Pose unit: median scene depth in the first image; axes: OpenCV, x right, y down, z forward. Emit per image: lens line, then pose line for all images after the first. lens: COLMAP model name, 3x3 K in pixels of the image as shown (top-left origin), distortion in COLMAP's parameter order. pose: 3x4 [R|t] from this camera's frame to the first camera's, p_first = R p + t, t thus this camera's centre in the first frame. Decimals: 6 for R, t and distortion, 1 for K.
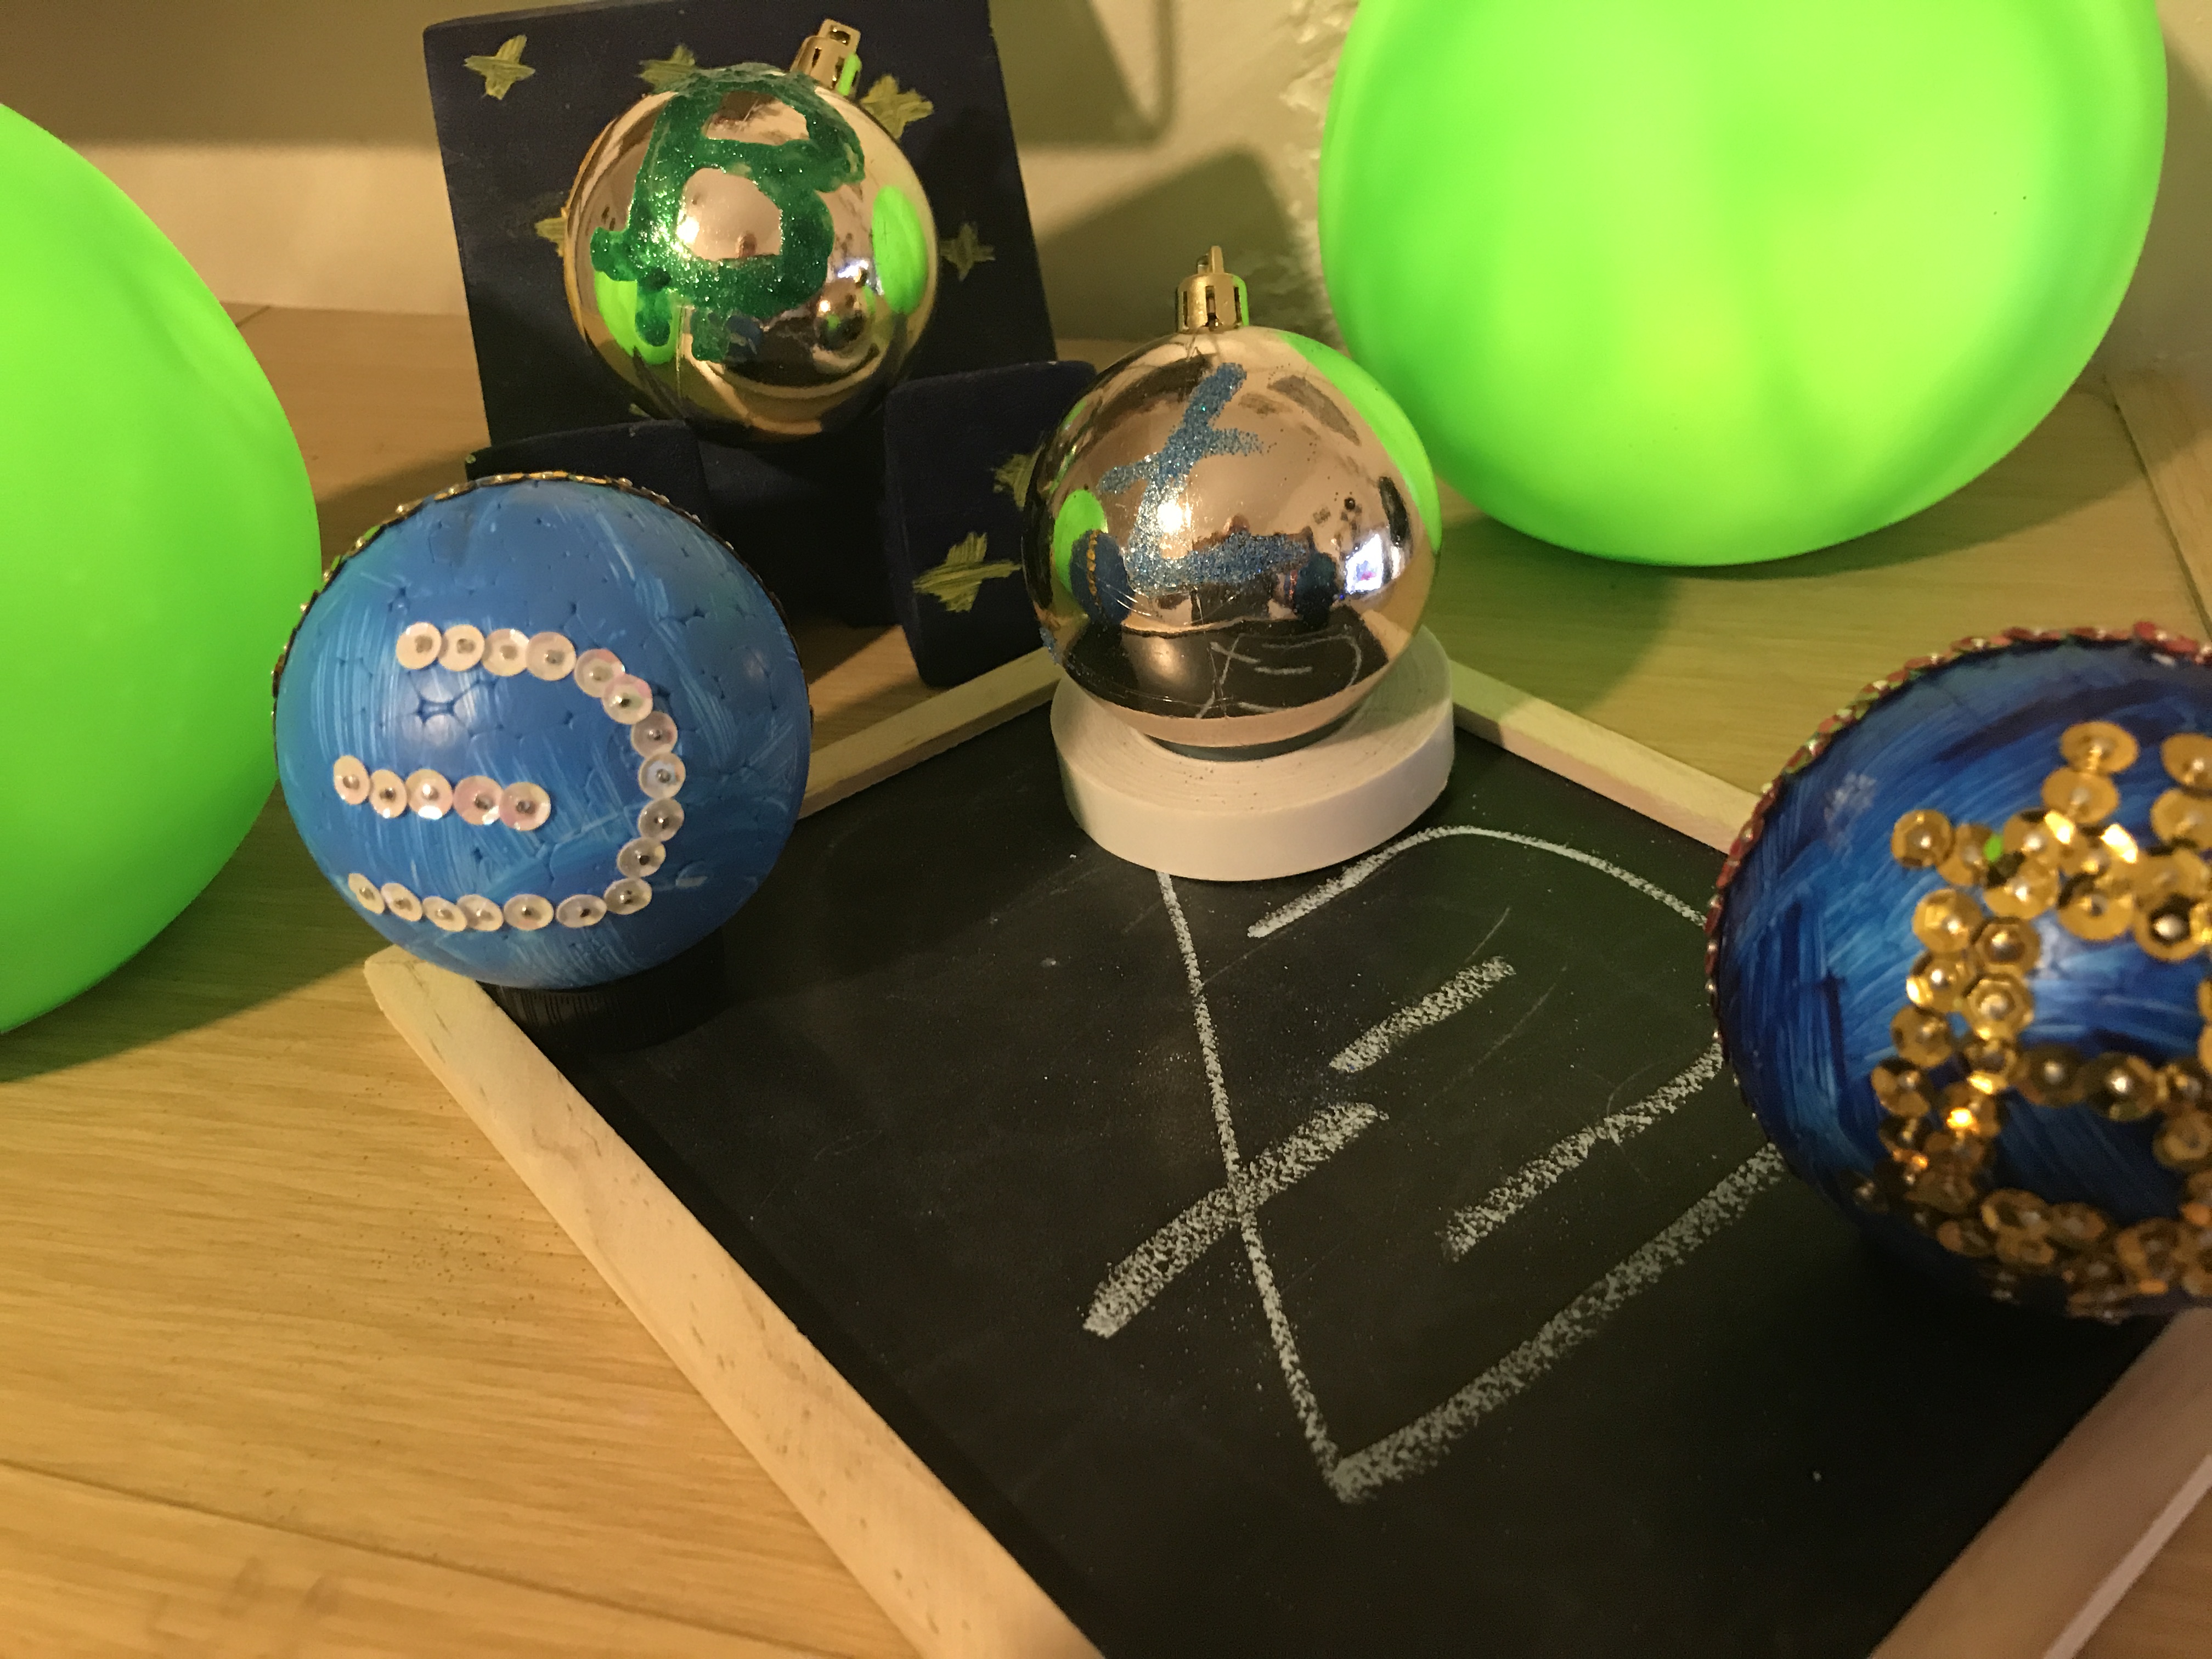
lens RADIAL K [[1870.5, 0, 1094.9], [0, 1870.5, 823.4], [0, 0, 1]] dist [0.009561, -0.040841]
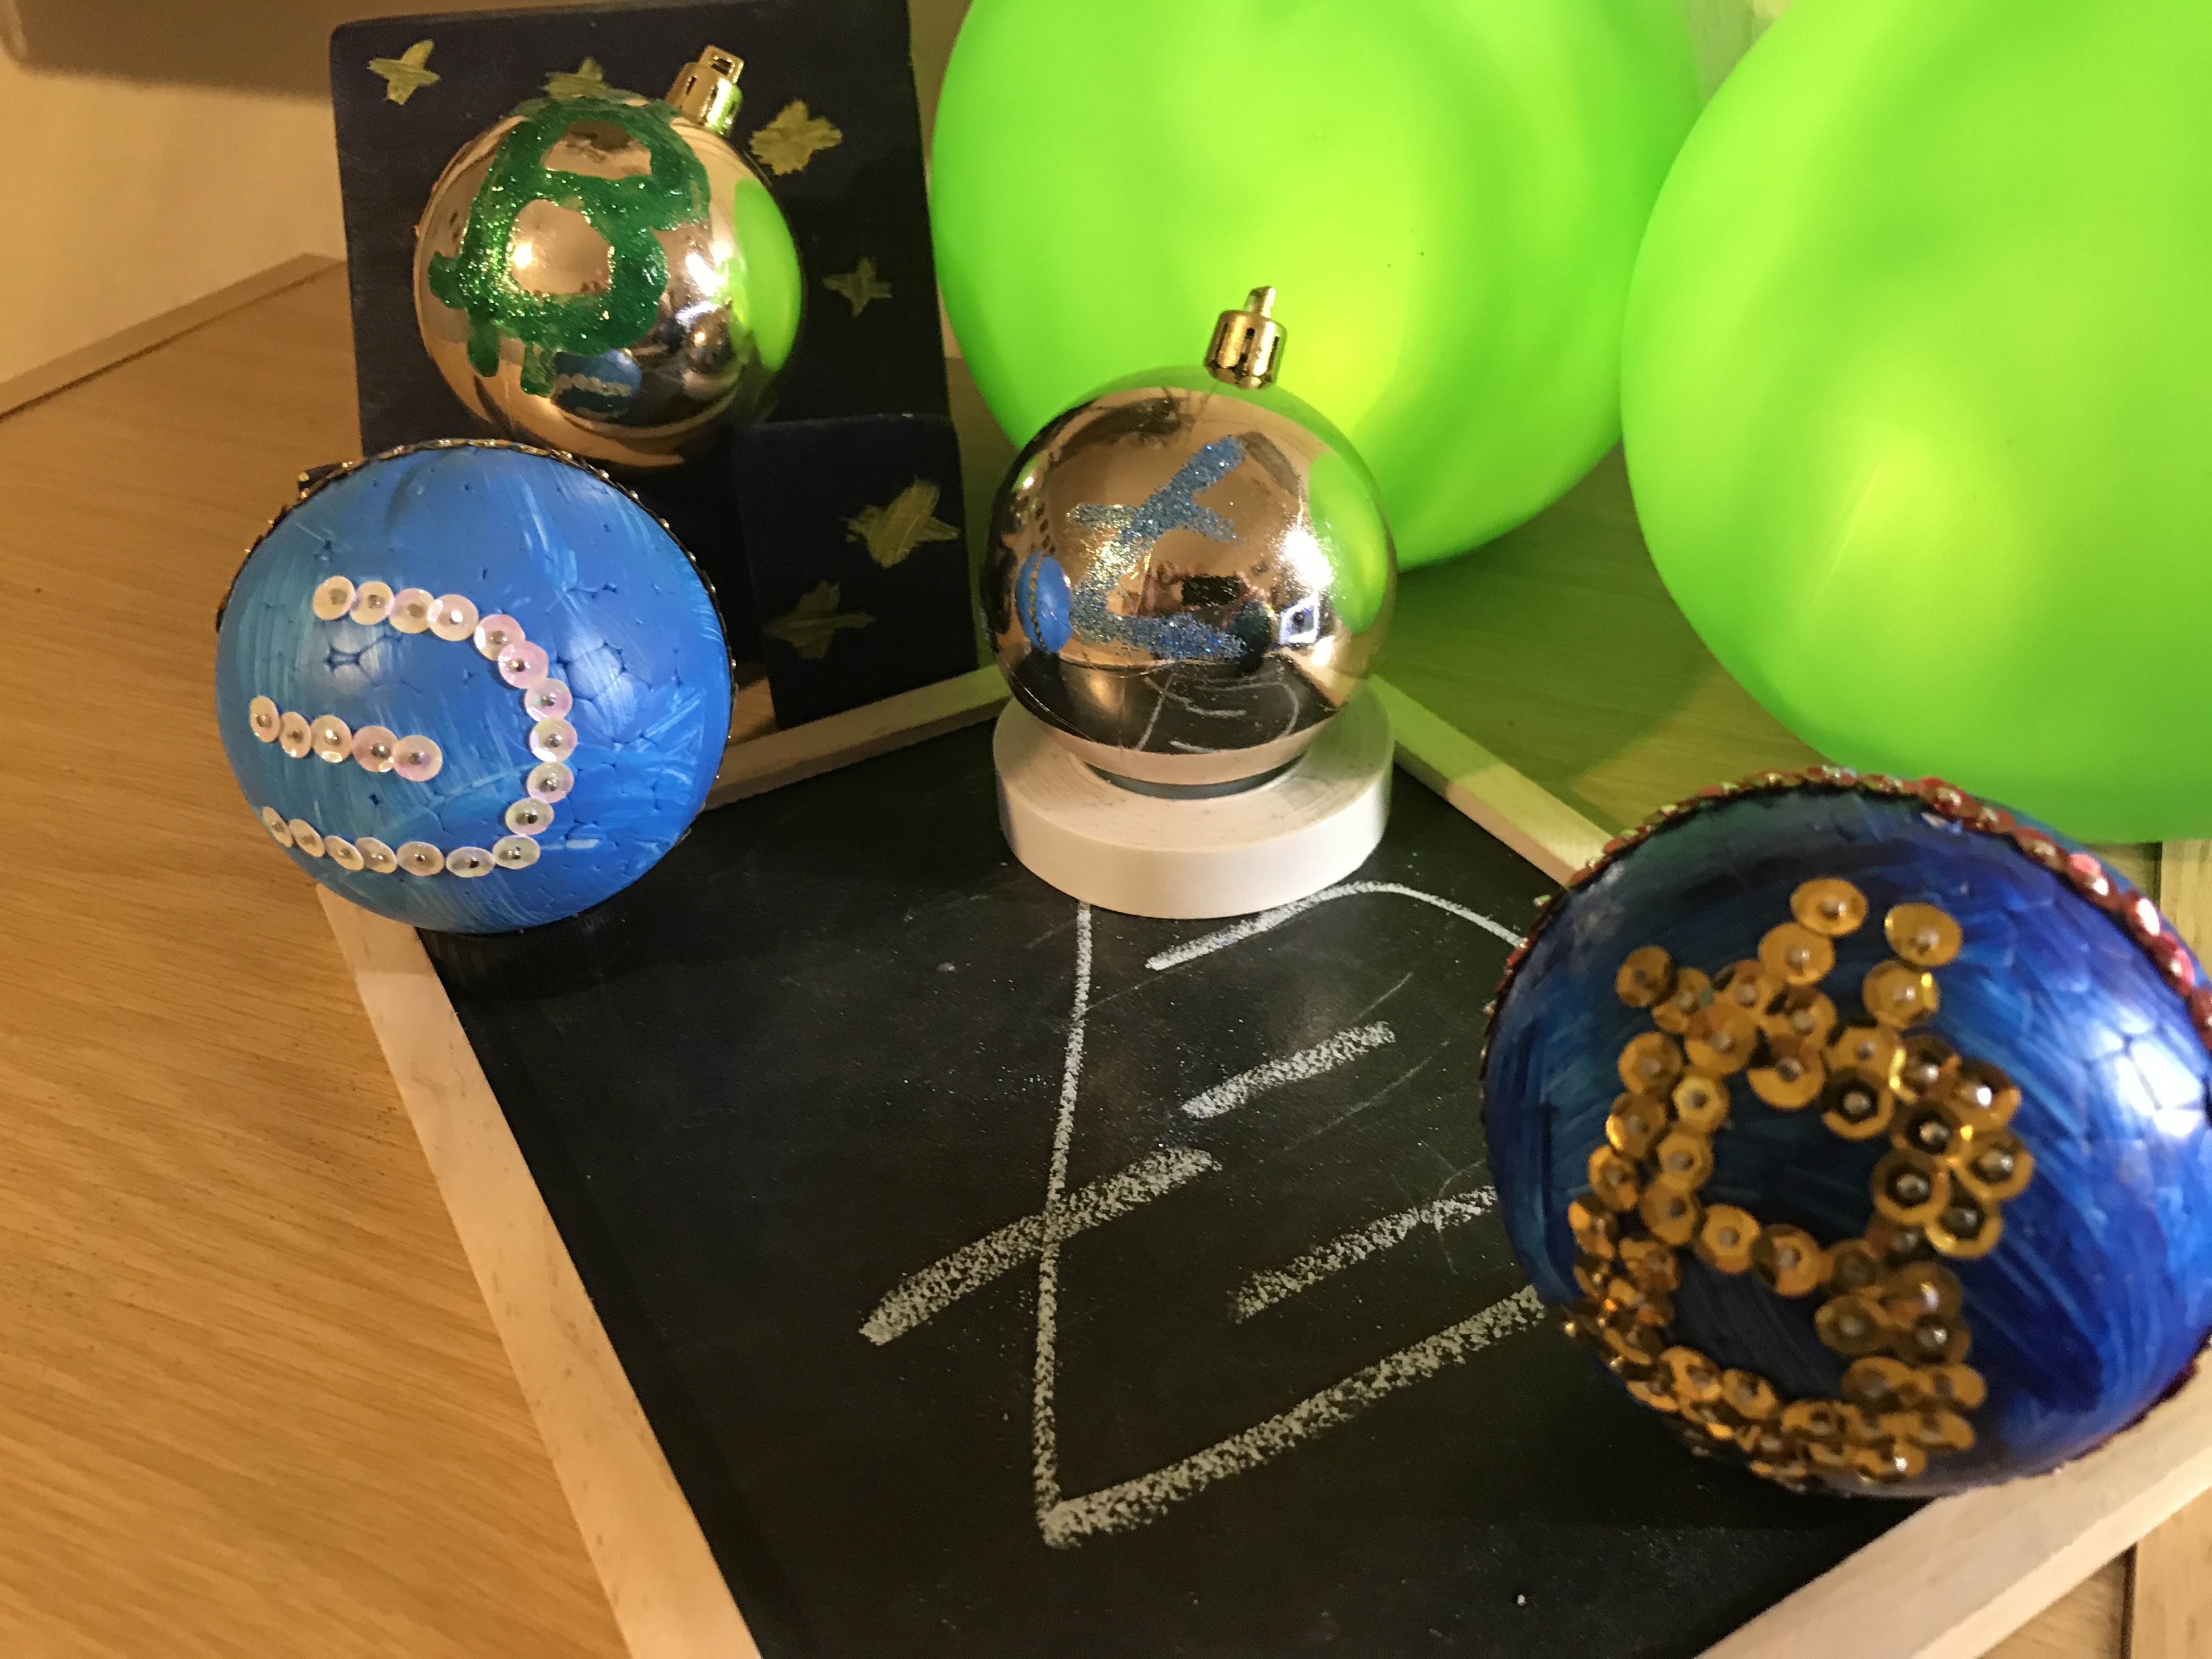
lens RADIAL K [[1870.5, 0, 1089.7], [0, 1870.5, 812.5], [0, 0, 1]] dist [0.009561, -0.040841]
pose [[0.985178, 0.121960, -0.120624, 0.194361], [-0.120841, 0.992533, 0.016581, -0.041833], [0.121745, -0.001759, 0.992560, 0.000121]]
